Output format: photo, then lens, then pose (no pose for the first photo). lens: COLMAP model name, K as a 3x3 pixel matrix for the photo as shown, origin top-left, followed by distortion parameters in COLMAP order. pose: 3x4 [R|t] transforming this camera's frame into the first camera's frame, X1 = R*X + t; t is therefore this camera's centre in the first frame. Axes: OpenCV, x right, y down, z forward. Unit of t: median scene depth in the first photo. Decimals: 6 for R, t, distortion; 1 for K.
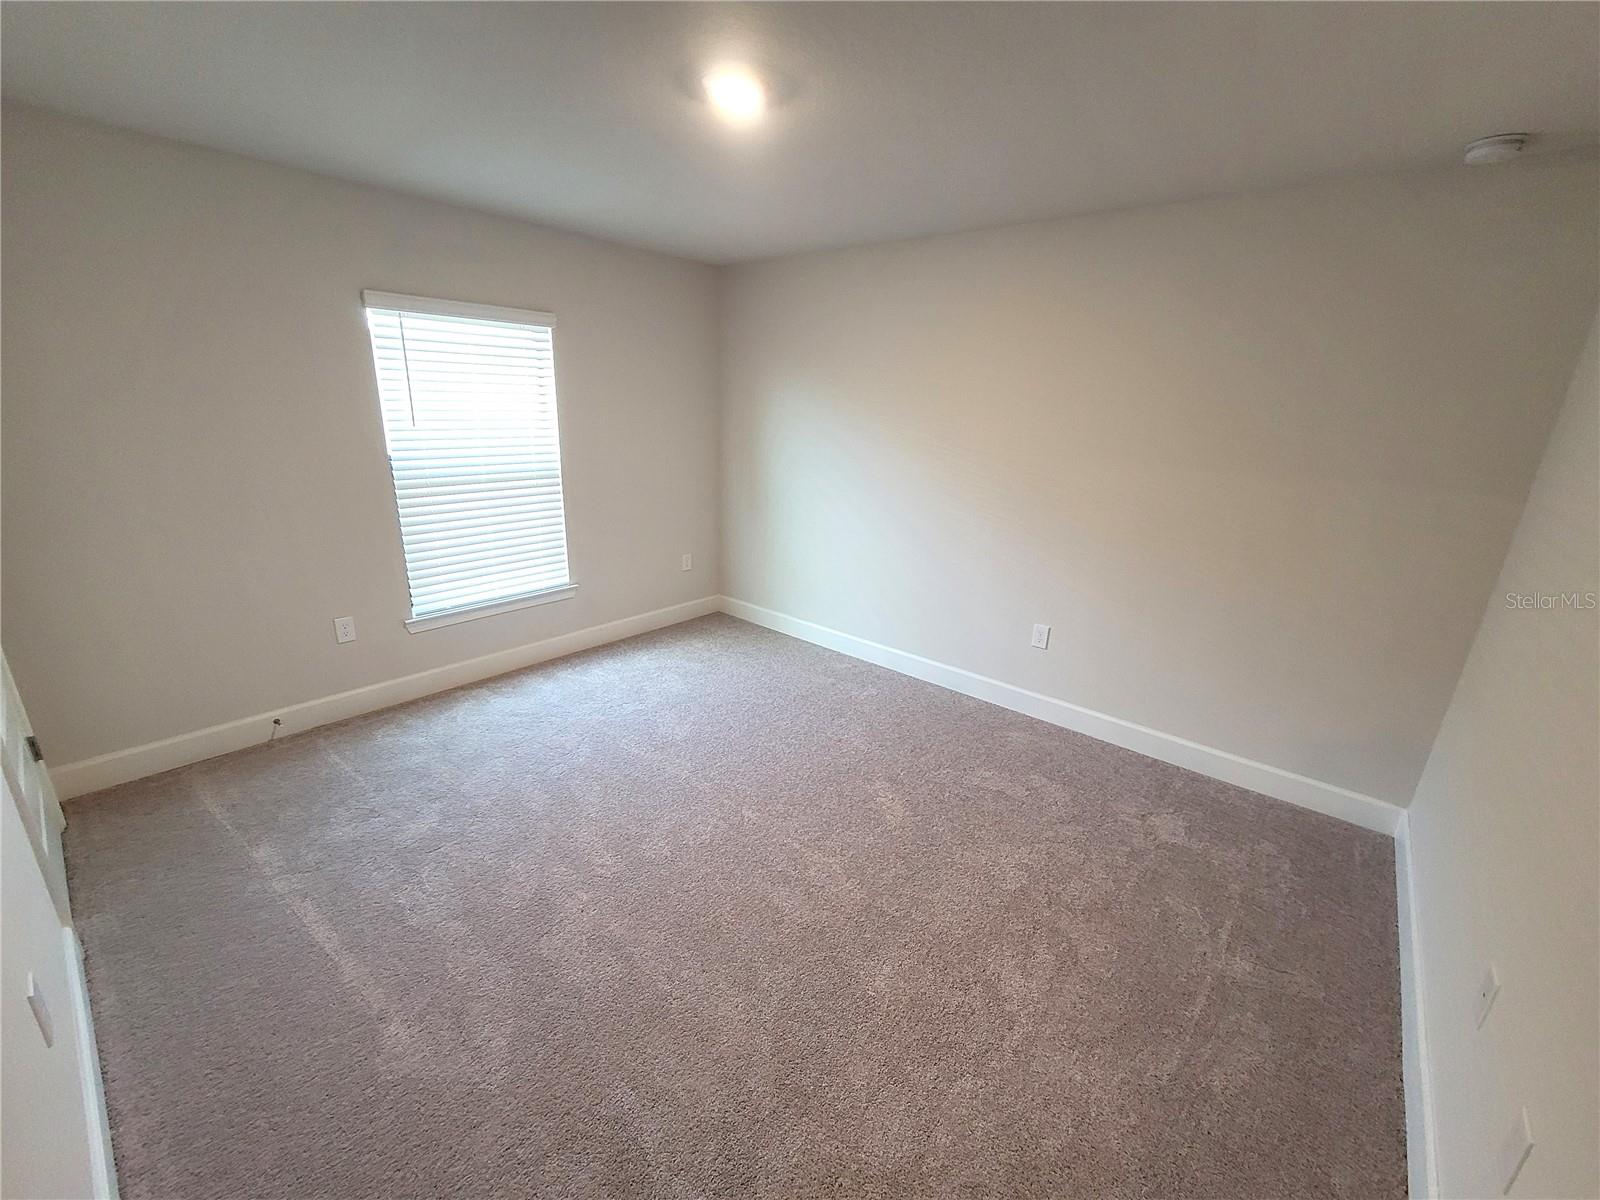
lens RADIAL K [[651.1, 0, 795.6], [0, 651.1, 603.4], [0, 0, 1]] dist [-0.002594, 0.002570]
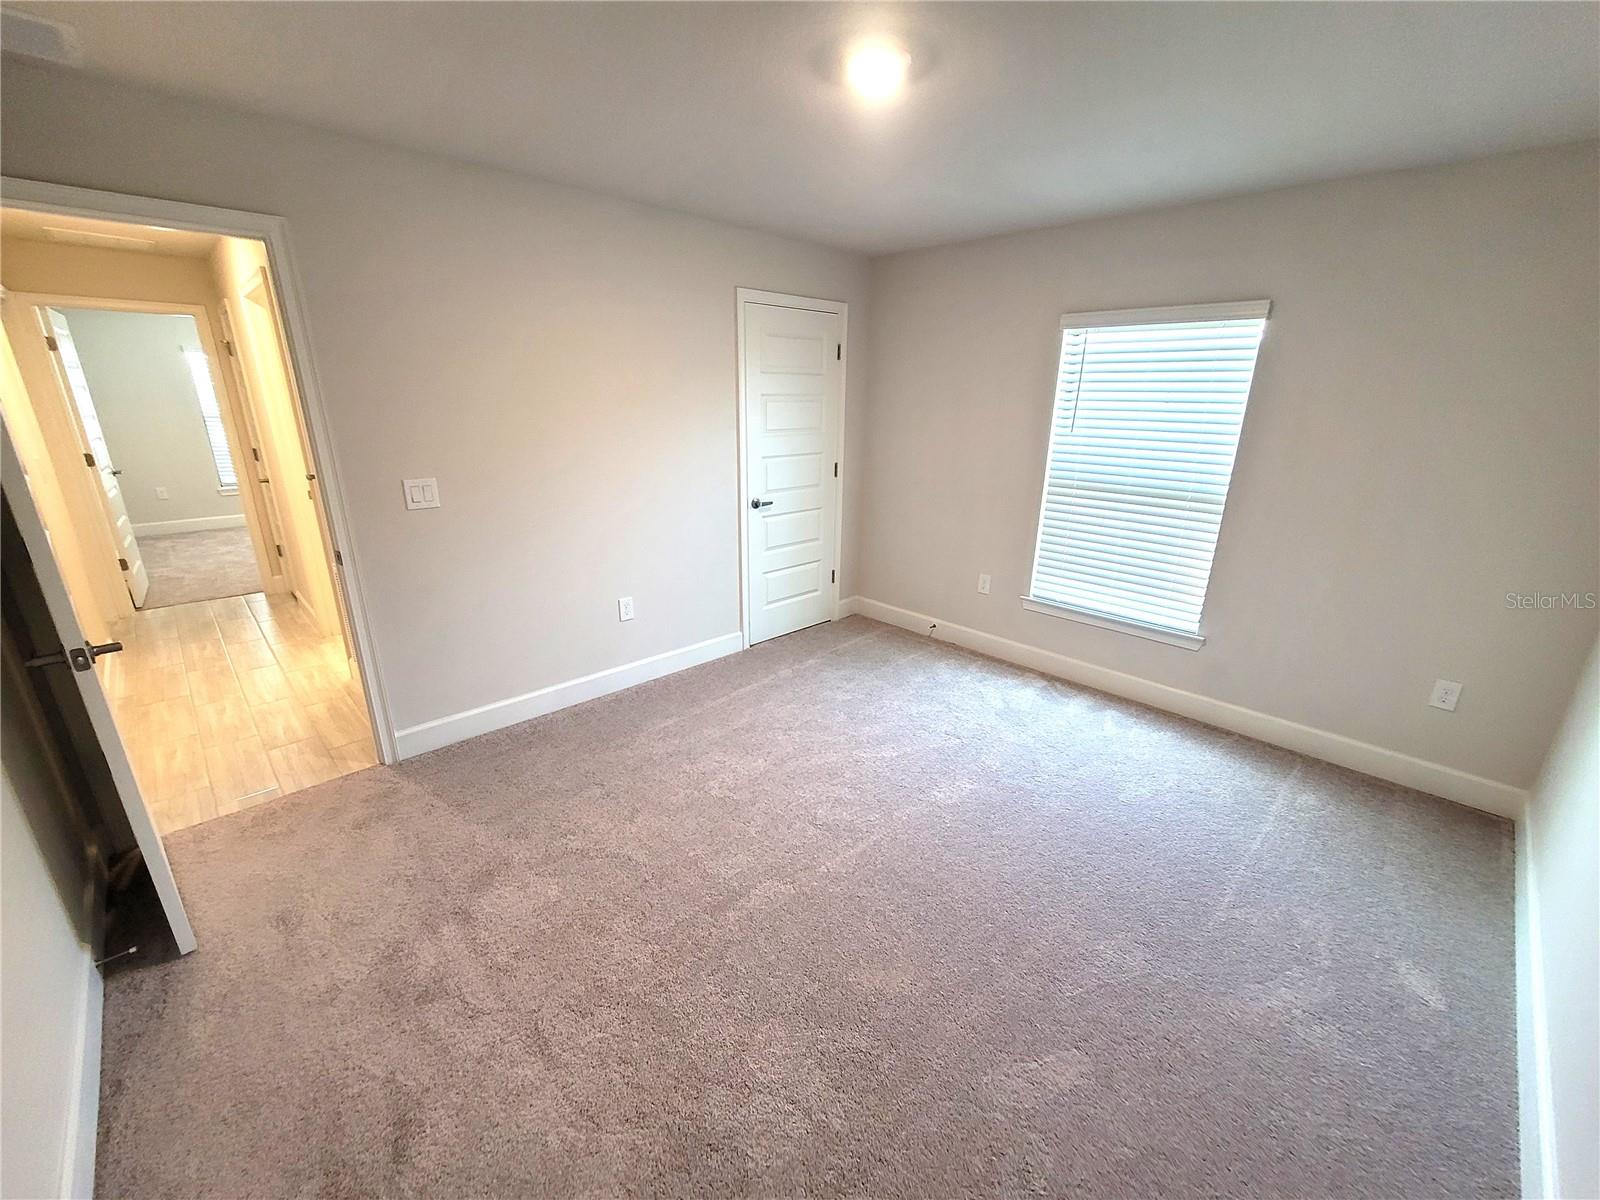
lens RADIAL K [[651.1, 0, 811.4], [0, 651.1, 625.2], [0, 0, 1]] dist [-0.002594, 0.002570]
pose [[-0.076345, 0.301856, -0.950292, 0.552250], [-0.312250, 0.897895, 0.310298, -0.168740], [0.946927, 0.320418, 0.025705, 0.611358]]
